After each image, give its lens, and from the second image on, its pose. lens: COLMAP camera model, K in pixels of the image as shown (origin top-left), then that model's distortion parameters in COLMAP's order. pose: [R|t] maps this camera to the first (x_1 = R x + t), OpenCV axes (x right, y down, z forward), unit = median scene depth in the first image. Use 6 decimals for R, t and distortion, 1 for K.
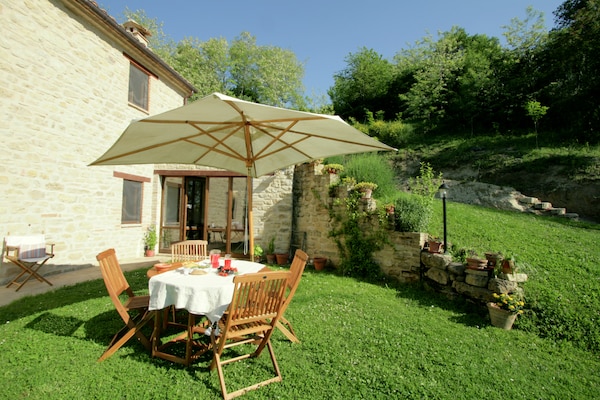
lens RADIAL K [[285.2, 0, 300.0], [0, 285.2, 202.5], [0, 0, 1]] dist [-0.002194, 0.000100]
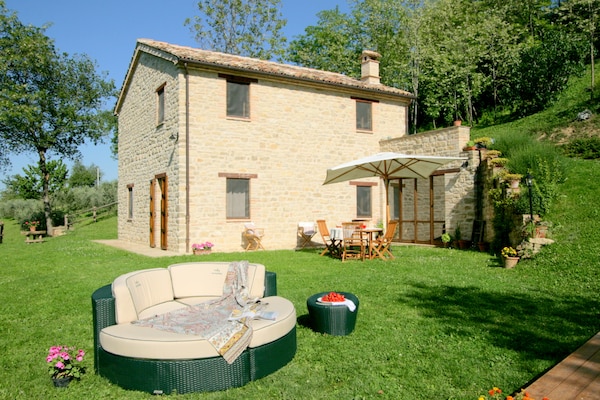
lens RADIAL K [[499.0, 0, 302.0], [0, 499.0, 200.7], [0, 0, 1]] dist [0.013429, 0.004883]
pose [[0.679115, -0.050844, -0.732269, 0.948931], [0.054112, 0.998352, -0.019135, 0.022643], [0.732035, -0.026630, 0.680747, -0.831802]]
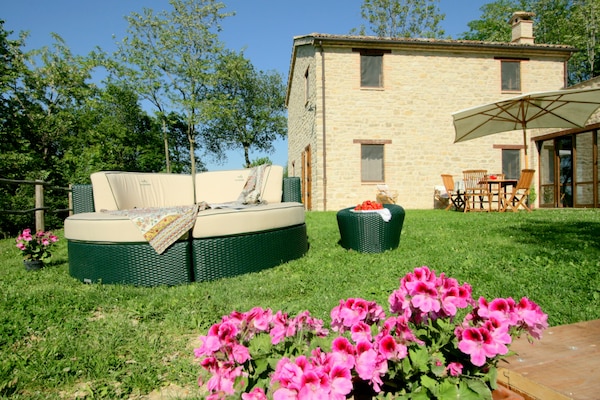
lens RADIAL K [[404.7, 0, 288.4], [0, 404.7, 202.1], [0, 0, 1]] dist [-0.003702, 0.009913]
pose [[0.308080, -0.036131, -0.950674, 0.851382], [0.056208, 0.998224, -0.019723, 0.144653], [0.949699, -0.047359, 0.309563, -0.548921]]
